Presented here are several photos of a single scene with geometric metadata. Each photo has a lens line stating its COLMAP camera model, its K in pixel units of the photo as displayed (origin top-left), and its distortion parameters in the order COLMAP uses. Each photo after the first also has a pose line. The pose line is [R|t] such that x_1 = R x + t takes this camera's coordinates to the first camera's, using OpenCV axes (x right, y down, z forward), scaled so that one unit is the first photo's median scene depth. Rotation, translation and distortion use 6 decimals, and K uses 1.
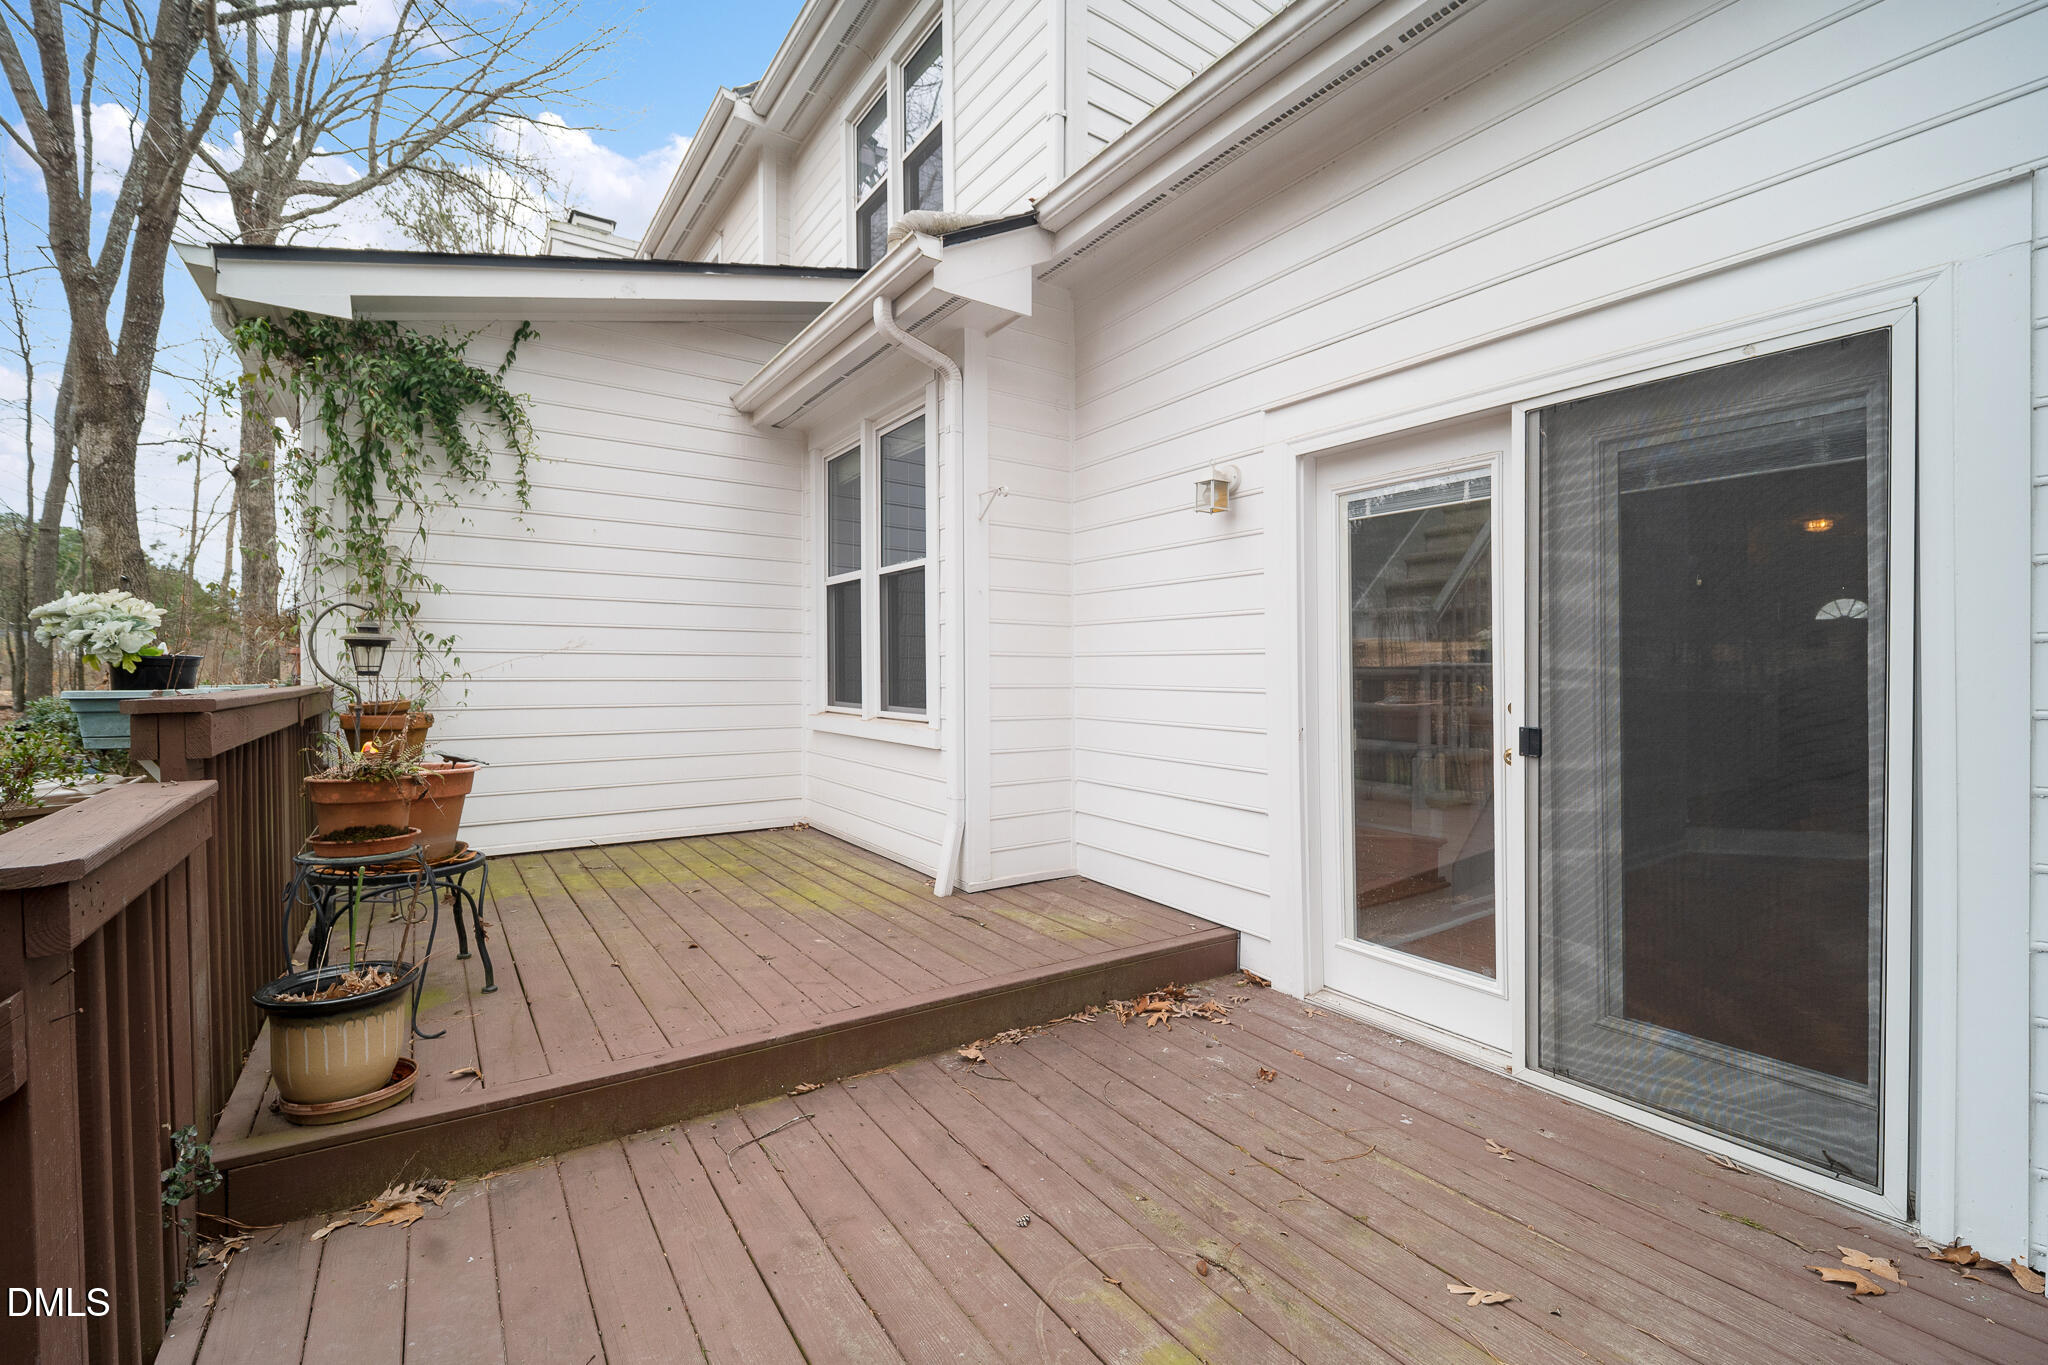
lens RADIAL K [[858.9, 0, 1022.8], [0, 858.9, 683.4], [0, 0, 1]] dist [-0.000430, -0.000069]
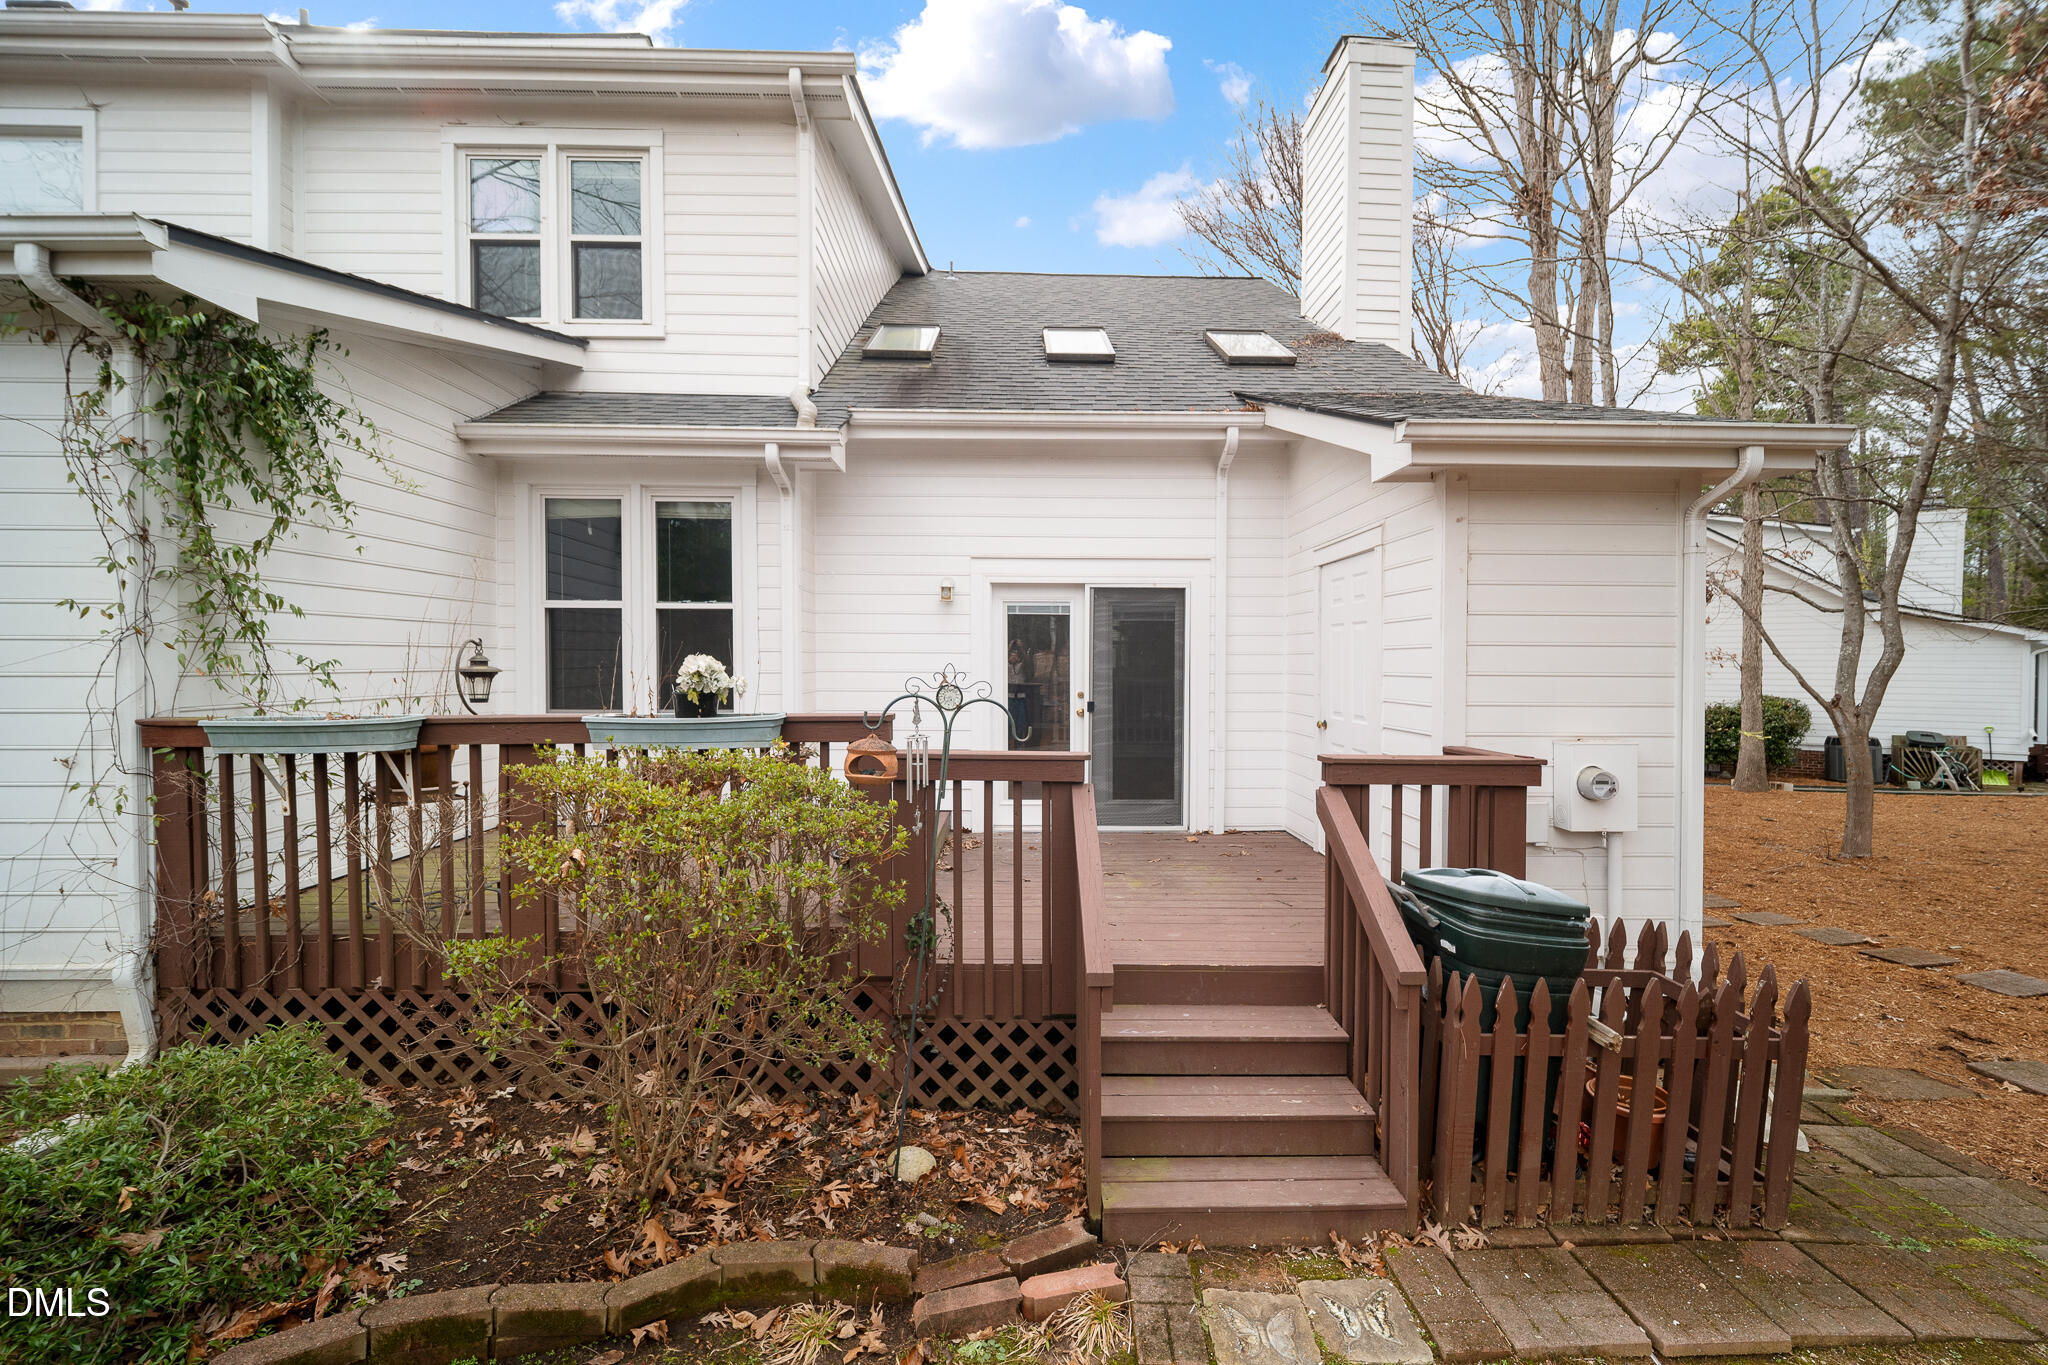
lens RADIAL K [[858.9, 0, 1022.6], [0, 858.9, 681.7], [0, 0, 1]] dist [-0.000430, -0.000069]
pose [[0.553679, -0.023519, 0.832398, -1.541919], [0.011958, 0.999723, 0.020292, -0.060378], [-0.832644, -0.001282, 0.553807, -0.287030]]
